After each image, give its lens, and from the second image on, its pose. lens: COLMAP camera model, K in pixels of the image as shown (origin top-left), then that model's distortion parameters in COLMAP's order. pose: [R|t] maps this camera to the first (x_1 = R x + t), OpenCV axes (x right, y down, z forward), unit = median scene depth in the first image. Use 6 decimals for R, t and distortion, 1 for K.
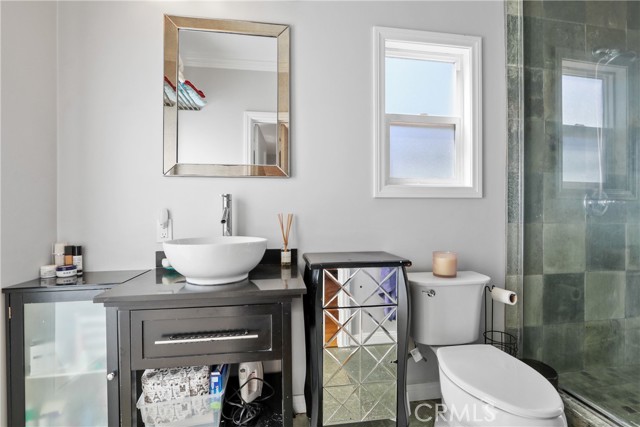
lens RADIAL K [[296.9, 0, 321.2], [0, 296.9, 214.8], [0, 0, 1]] dist [-0.018430, 0.000139]
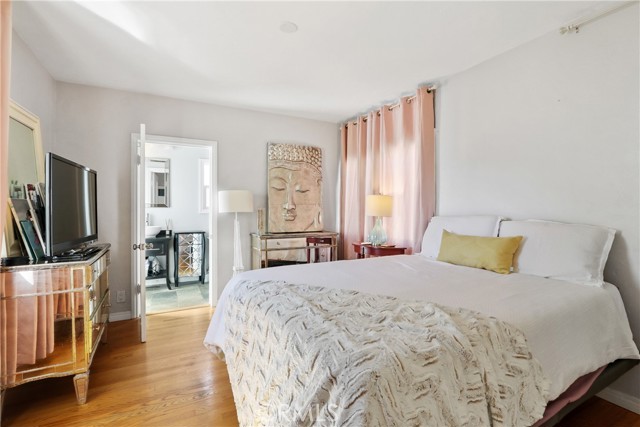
lens RADIAL K [[296.9, 0, 320.0], [0, 296.9, 208.0], [0, 0, 1]] dist [-0.018430, 0.000139]
pose [[0.940281, 0.009061, 0.340279, 0.334733], [-0.010540, 0.999941, 0.002501, -0.143905], [-0.340237, -0.005938, 0.940321, -2.512757]]
